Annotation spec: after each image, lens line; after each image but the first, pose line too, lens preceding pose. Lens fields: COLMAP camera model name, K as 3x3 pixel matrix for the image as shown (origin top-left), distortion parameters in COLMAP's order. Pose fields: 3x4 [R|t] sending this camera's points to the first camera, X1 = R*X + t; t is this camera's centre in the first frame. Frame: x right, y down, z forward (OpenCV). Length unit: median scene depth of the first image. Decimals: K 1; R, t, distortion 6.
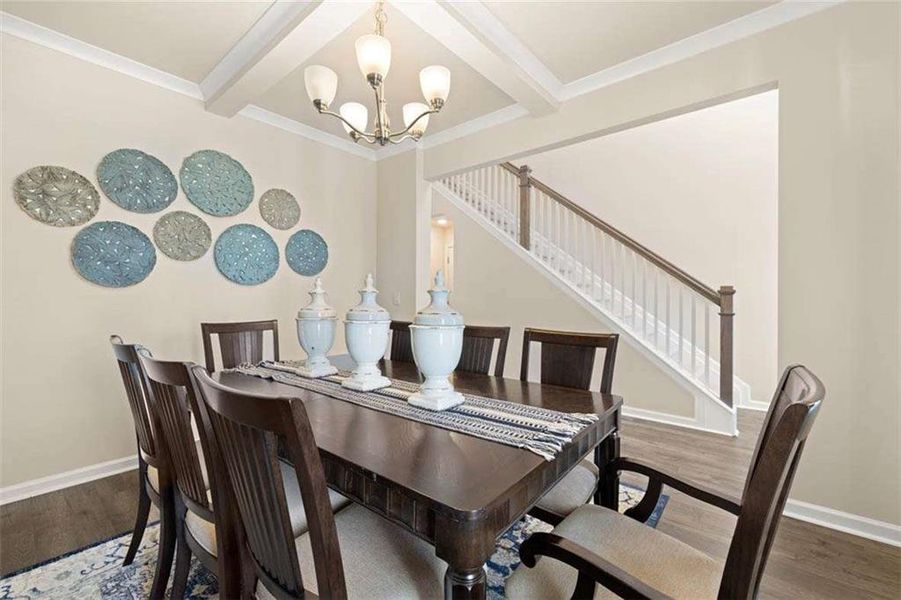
lens RADIAL K [[373.7, 0, 450.1], [0, 373.7, 296.9], [0, 0, 1]] dist [-0.001256, 0.000146]
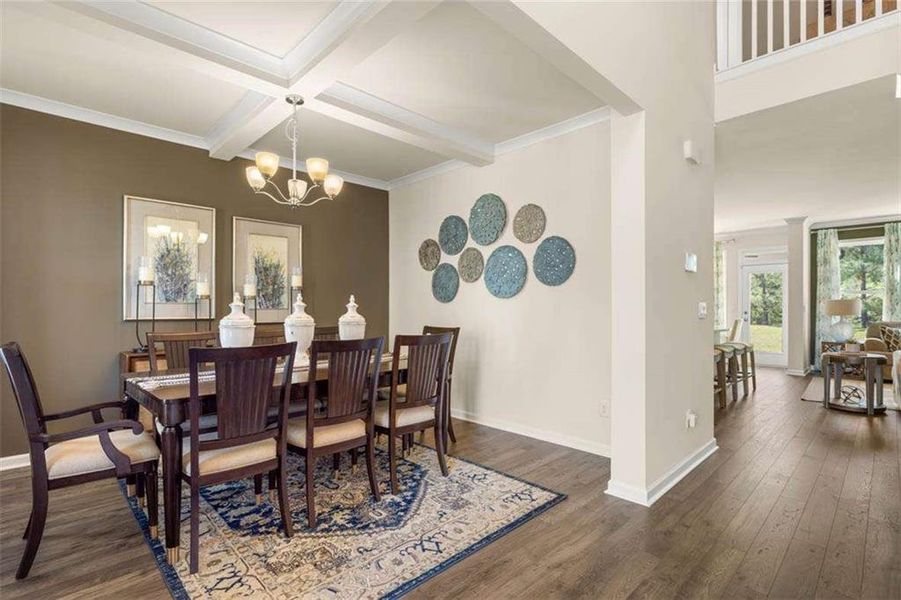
lens RADIAL K [[431.0, 0, 450.5], [0, 431.0, 307.7], [0, 0, 1]] dist [-0.002199, 0.000546]
pose [[-0.082119, -0.002420, -0.996620, 0.832460], [0.001071, 0.999996, -0.002516, 0.000619], [0.996622, -0.001274, -0.082116, 0.977962]]
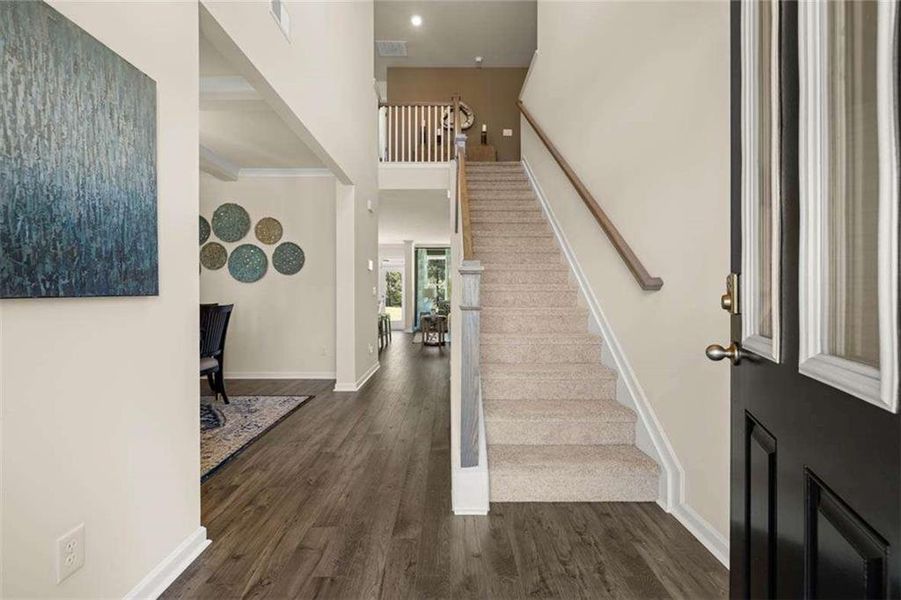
lens RADIAL K [[373.7, 0, 450.1], [0, 373.7, 296.9], [0, 0, 1]] dist [-0.001256, 0.000146]
pose [[0.656964, -0.001454, -0.753920, 1.260721], [0.004601, 0.999987, 0.002081, 0.030797], [0.753908, -0.004836, 0.656962, 0.629745]]
